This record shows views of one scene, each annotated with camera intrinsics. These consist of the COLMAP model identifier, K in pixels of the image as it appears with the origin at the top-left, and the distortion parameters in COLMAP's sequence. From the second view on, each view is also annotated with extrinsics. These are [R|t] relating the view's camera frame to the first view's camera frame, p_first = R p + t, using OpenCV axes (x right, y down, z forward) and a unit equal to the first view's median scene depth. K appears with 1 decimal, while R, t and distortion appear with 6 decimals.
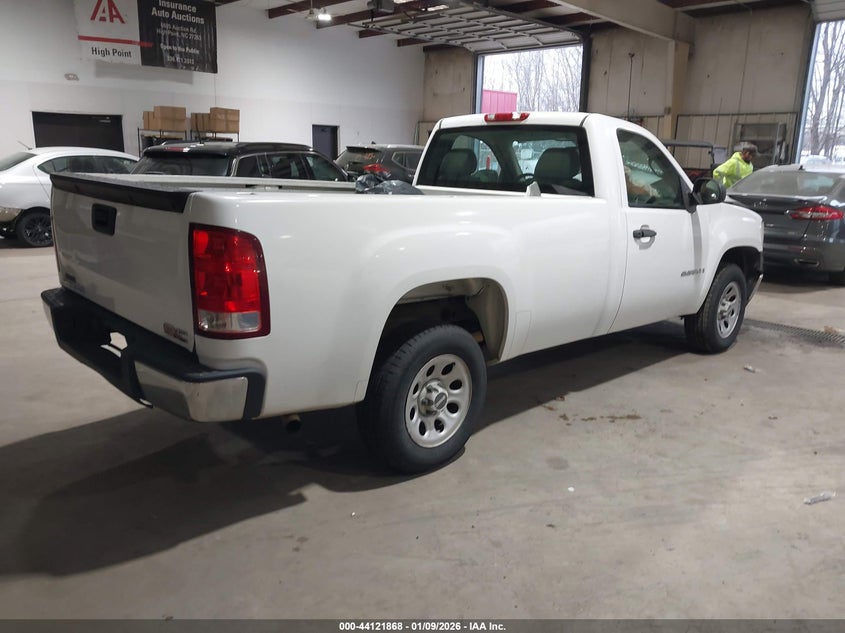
lens RADIAL K [[673.8, 0, 427.8], [0, 673.8, 316.0], [0, 0, 1]] dist [-0.010623, -0.006965]
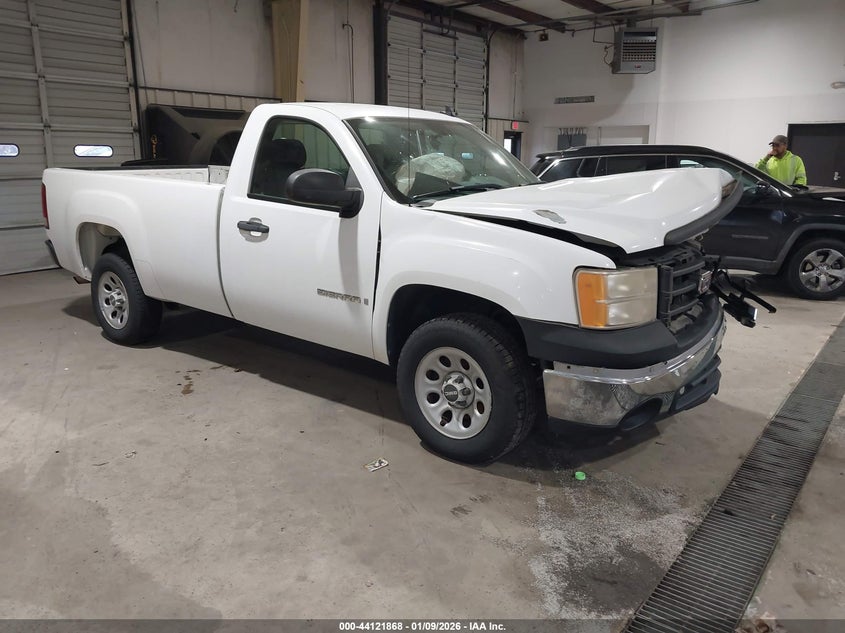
lens RADIAL K [[673.8, 0, 427.9], [0, 673.8, 313.3], [0, 0, 1]] dist [-0.010623, -0.006965]
pose [[0.140225, 0.201965, -0.969302, 1.458627], [-0.232511, 0.958316, 0.166039, -0.248350], [0.962432, 0.202090, 0.181339, 1.233051]]
